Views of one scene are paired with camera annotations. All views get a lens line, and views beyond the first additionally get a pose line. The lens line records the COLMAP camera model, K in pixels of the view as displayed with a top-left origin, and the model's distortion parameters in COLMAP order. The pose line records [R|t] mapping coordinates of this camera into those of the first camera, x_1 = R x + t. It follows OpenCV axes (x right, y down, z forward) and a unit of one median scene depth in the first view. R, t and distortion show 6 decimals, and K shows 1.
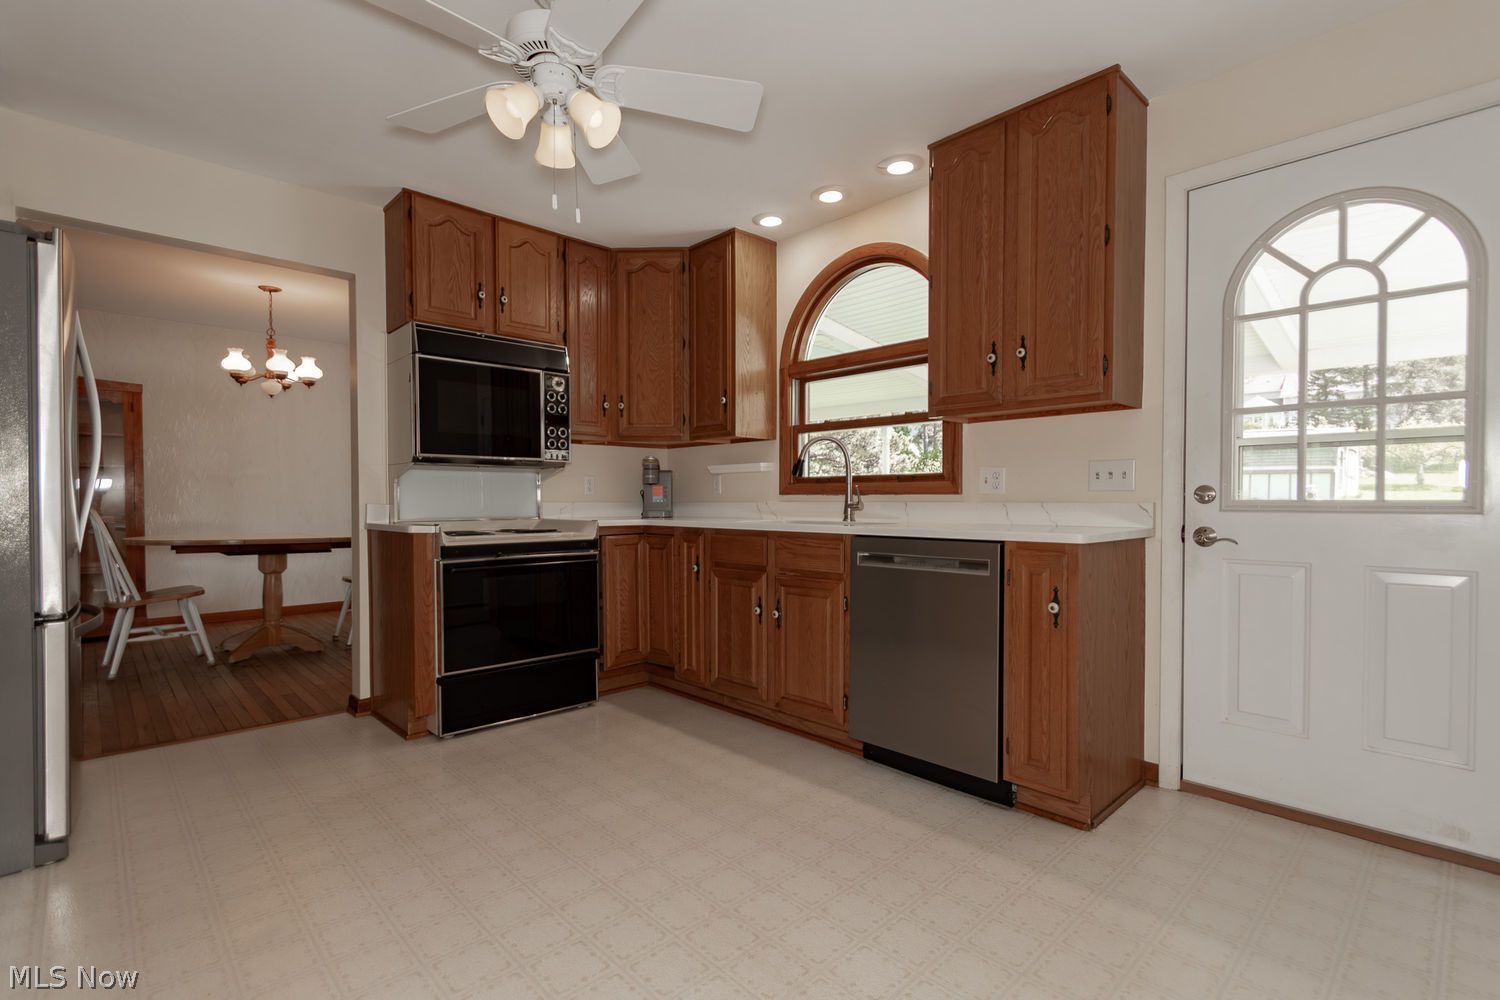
lens RADIAL K [[703.6, 0, 757.0], [0, 703.6, 520.8], [0, 0, 1]] dist [0.000404, -0.004860]
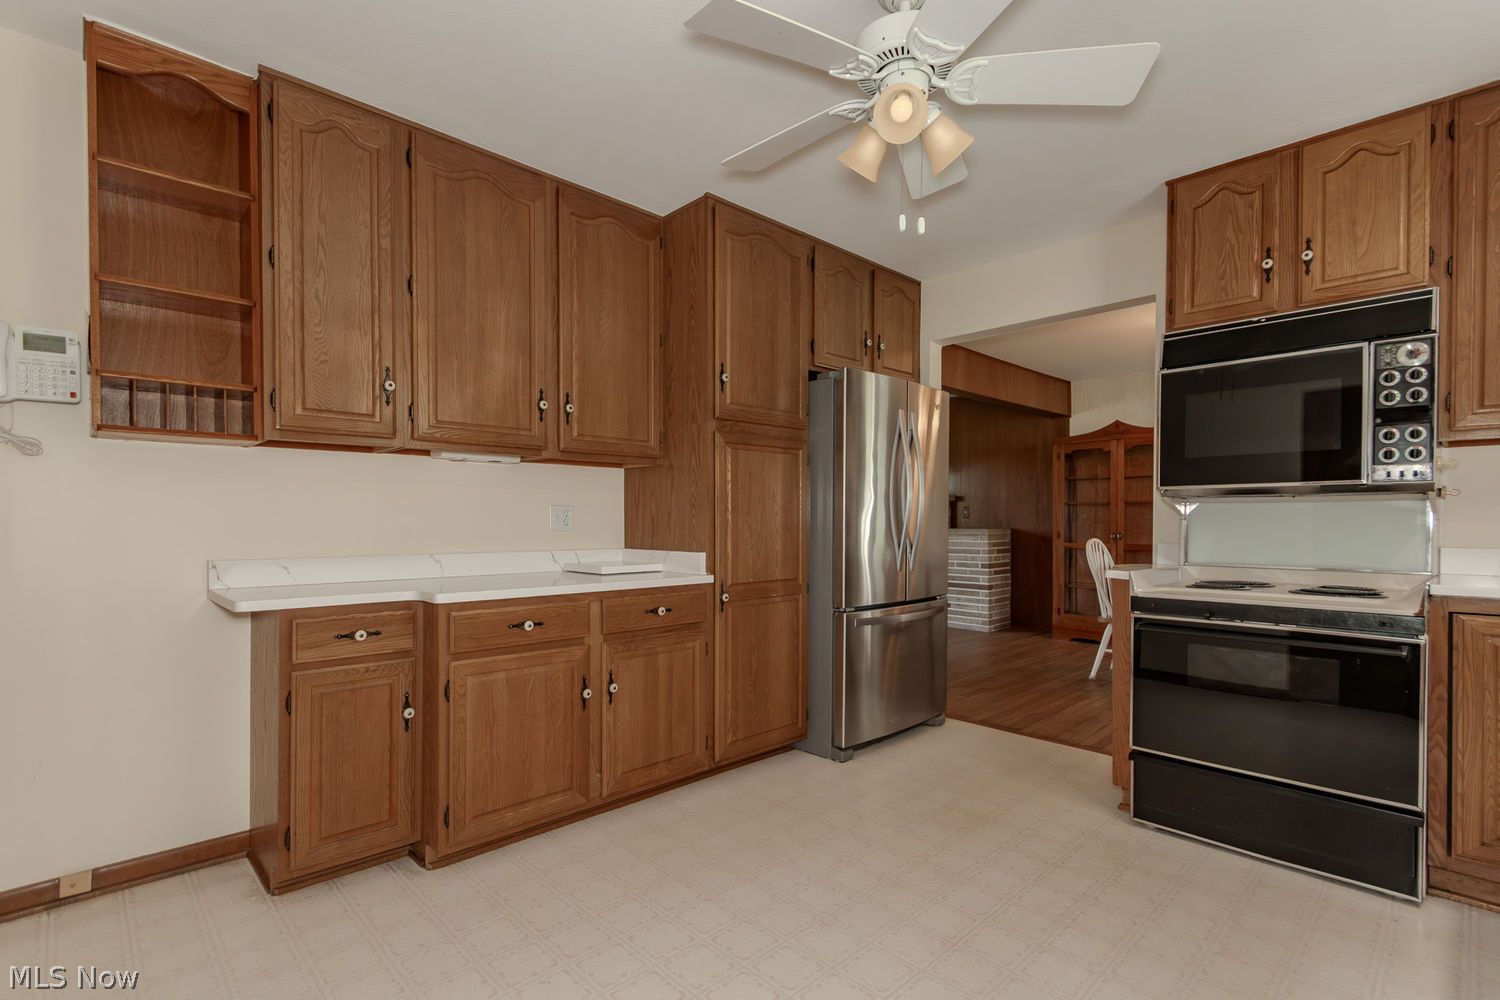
lens RADIAL K [[703.6, 0, 757.0], [0, 703.6, 520.8], [0, 0, 1]] dist [0.000404, -0.004860]
pose [[0.002626, 0.008672, -0.999959, 0.328462], [-0.026065, 0.999623, 0.008601, -0.042266], [0.999657, 0.026041, 0.002851, 0.445795]]
